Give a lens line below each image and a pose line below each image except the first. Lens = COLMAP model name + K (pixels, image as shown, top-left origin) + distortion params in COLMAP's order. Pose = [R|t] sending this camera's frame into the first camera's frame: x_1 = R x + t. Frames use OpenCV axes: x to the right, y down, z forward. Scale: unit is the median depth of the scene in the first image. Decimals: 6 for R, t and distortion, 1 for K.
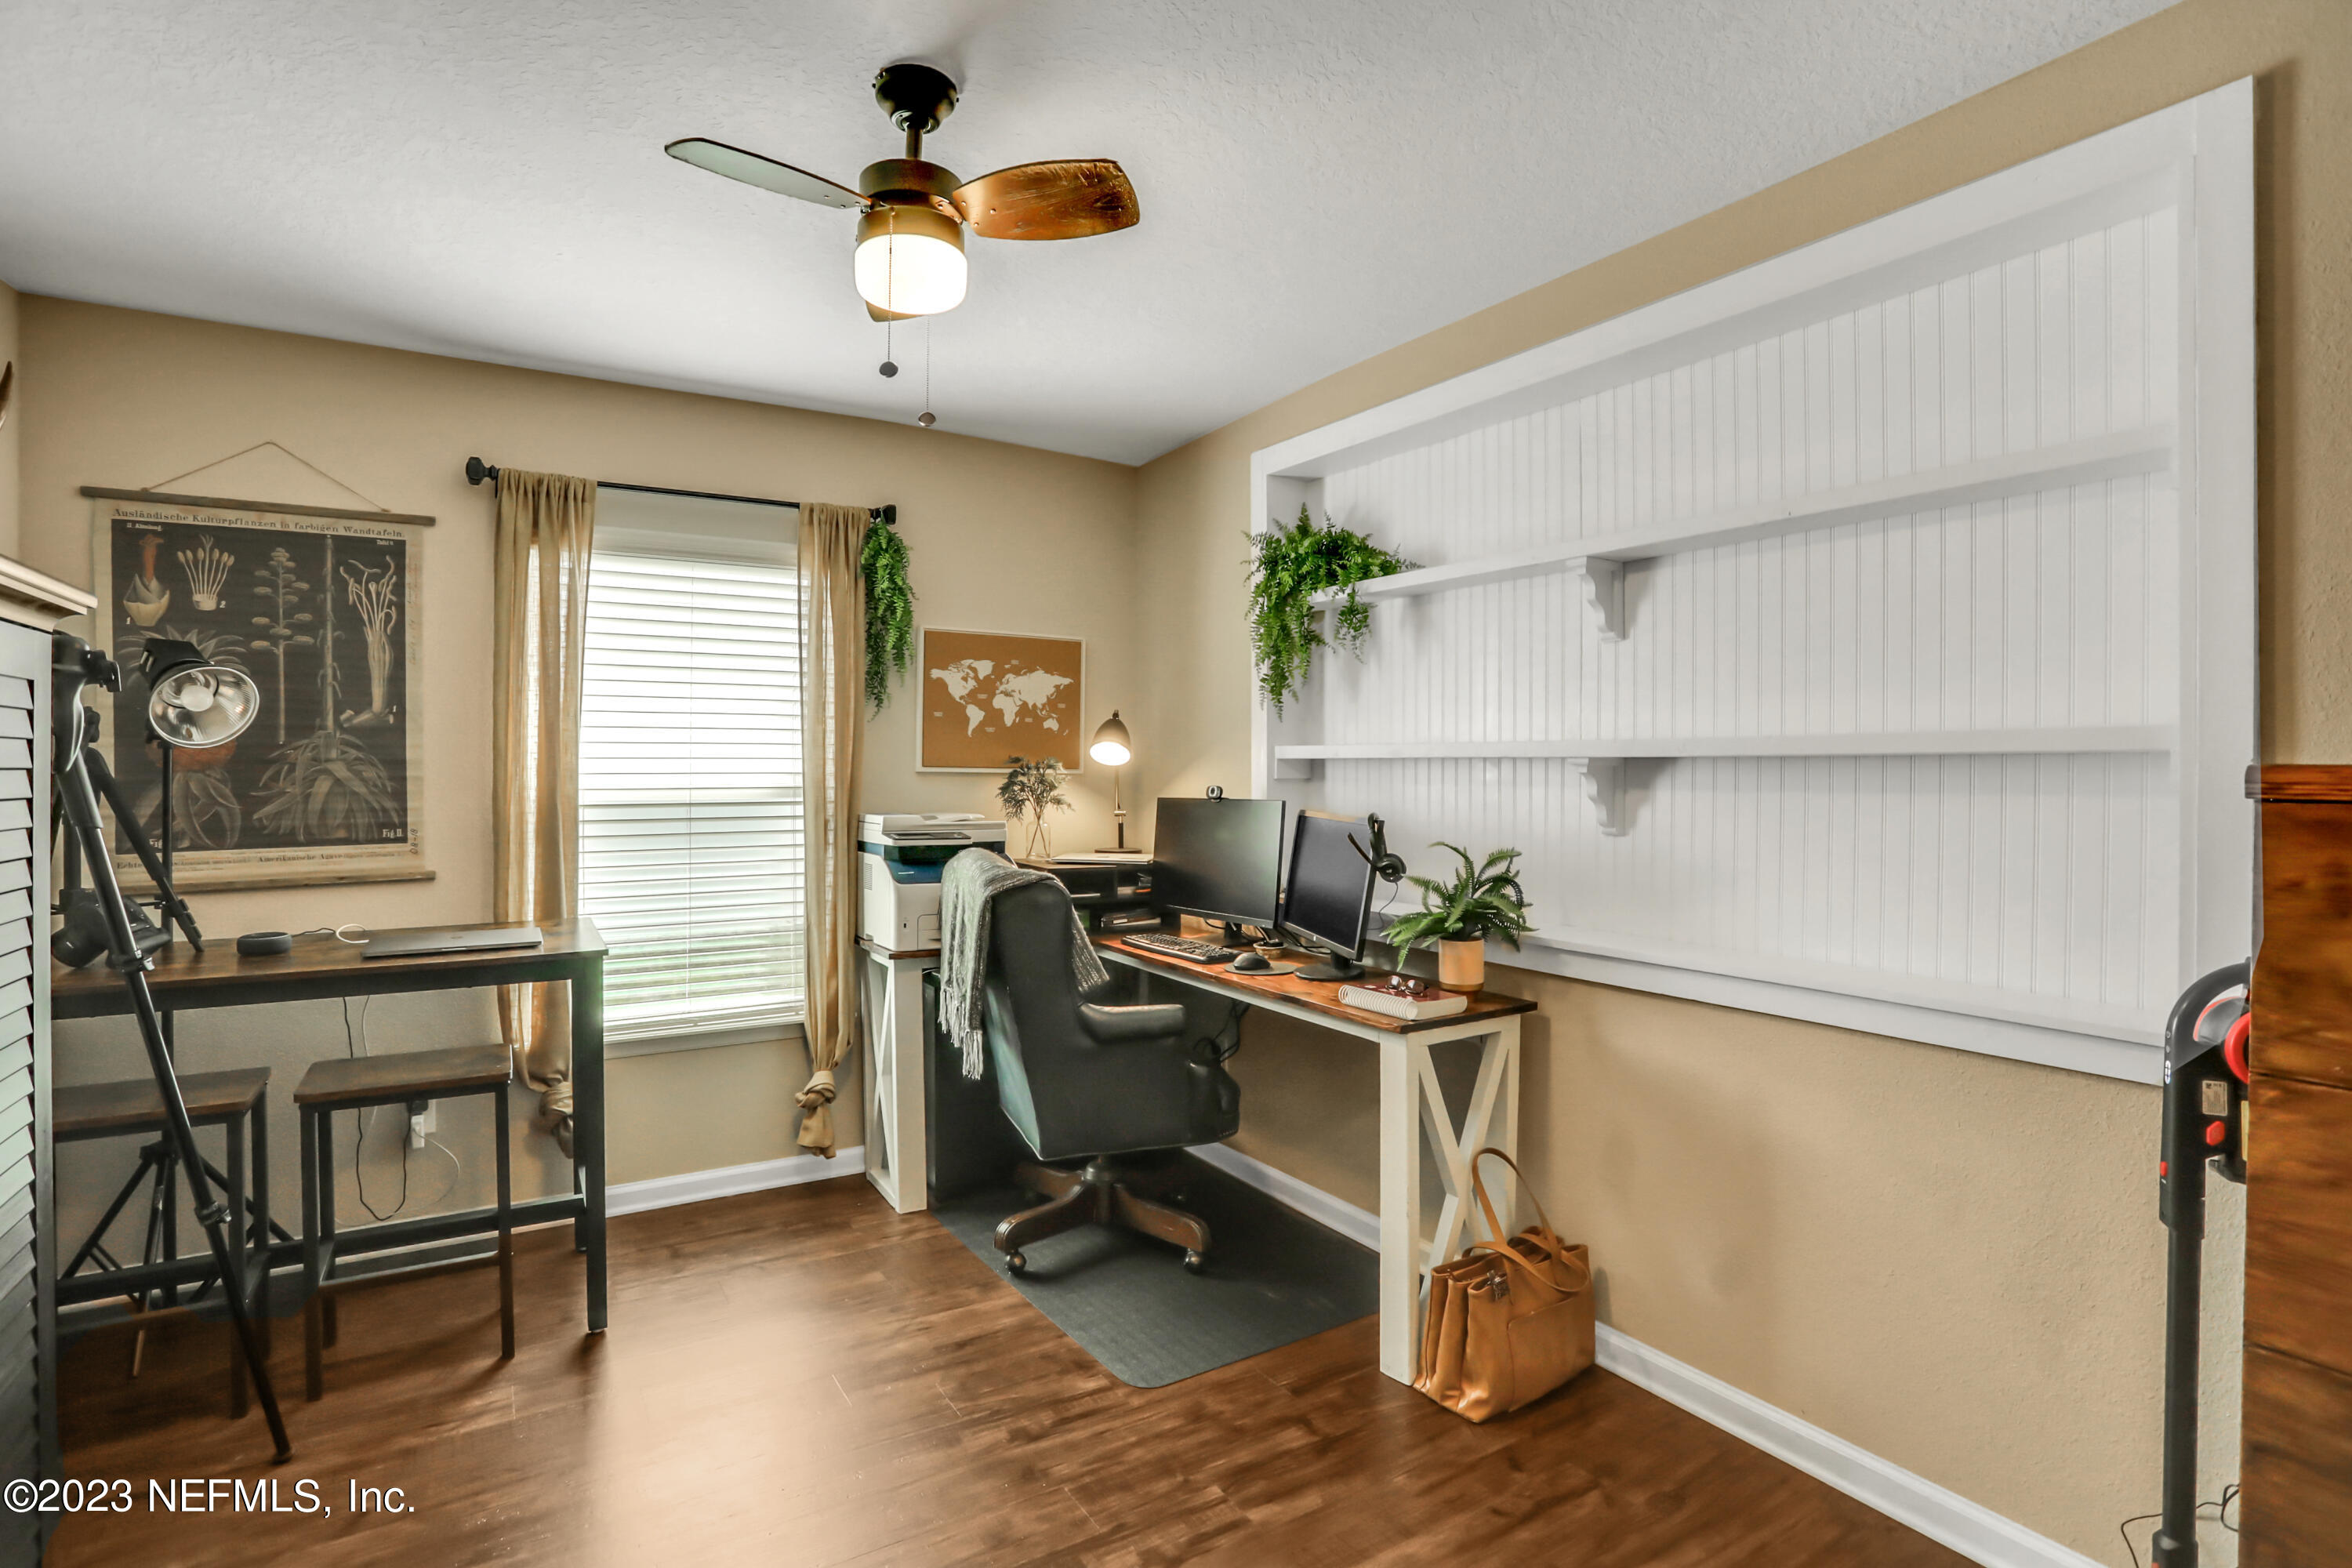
lens RADIAL K [[1141.2, 0, 1174.4], [0, 1141.2, 779.6], [0, 0, 1]] dist [-0.010277, -0.001849]
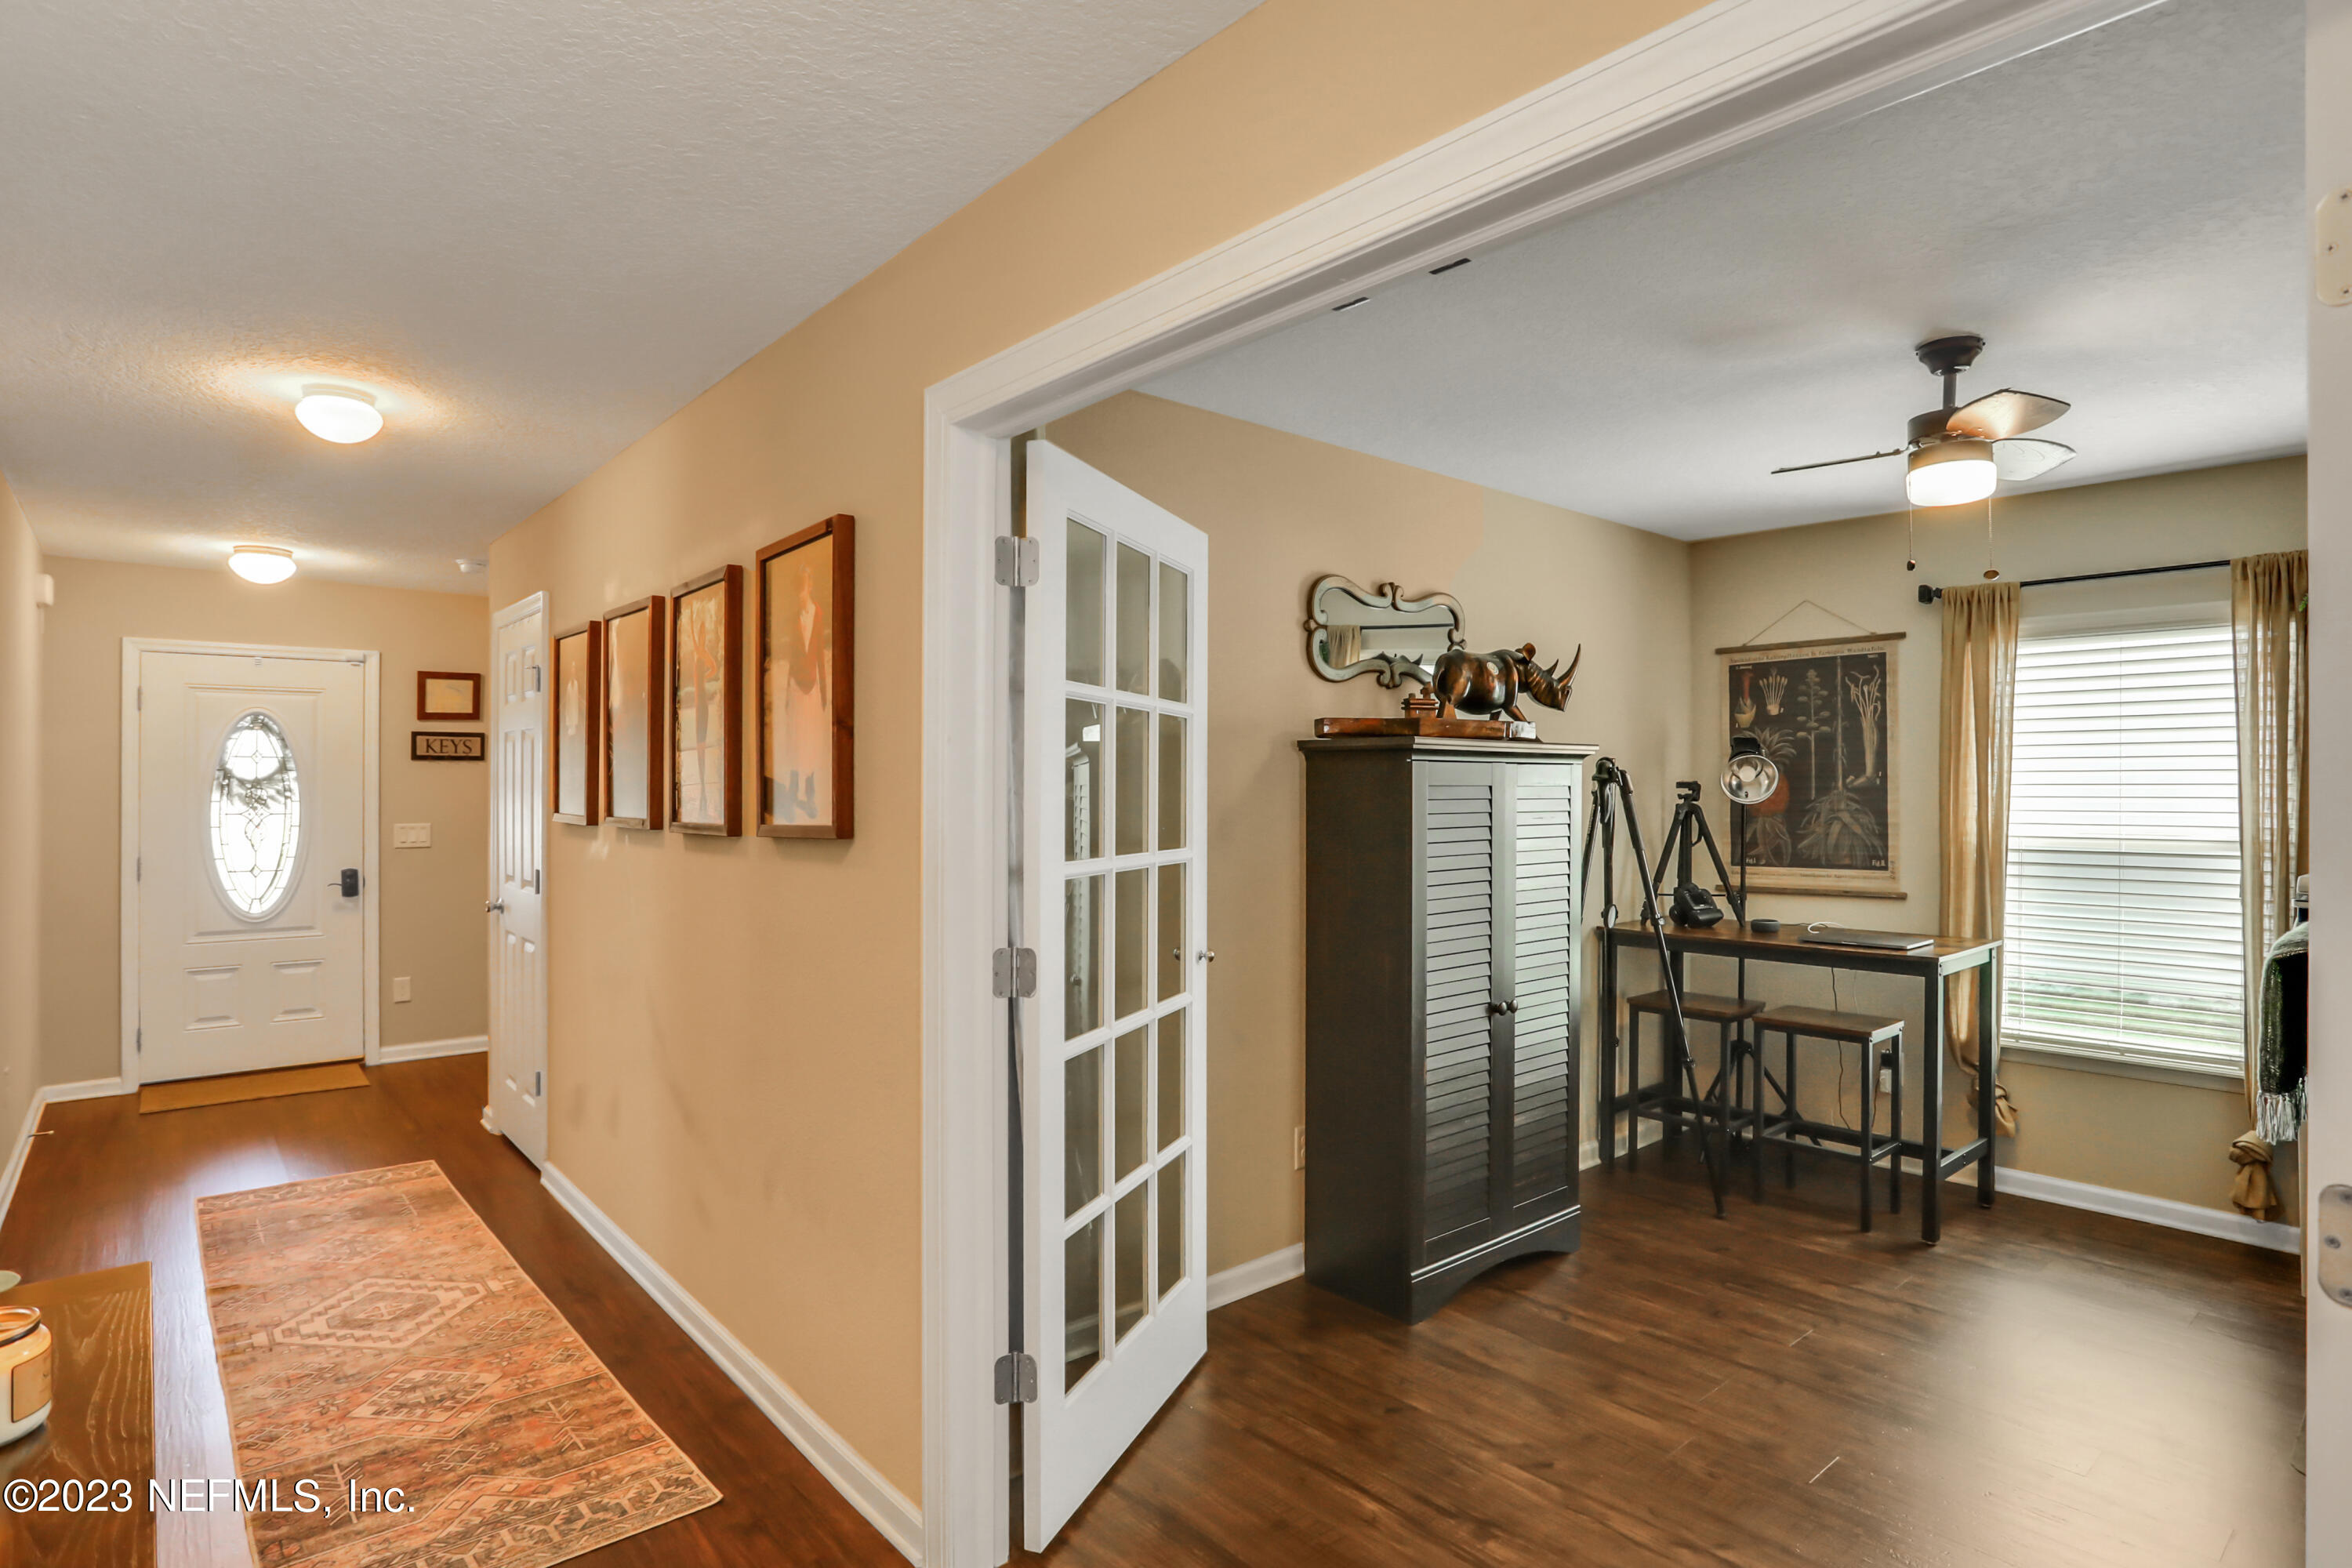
lens RADIAL K [[1232.9, 0, 1172.3], [0, 1232.9, 779.2], [0, 0, 1]] dist [-0.042122, 0.001454]
pose [[0.170780, -0.002557, -0.985306, 0.646673], [-0.008028, 0.999960, -0.003987, -0.043578], [0.985276, 0.008591, 0.170753, -0.113853]]
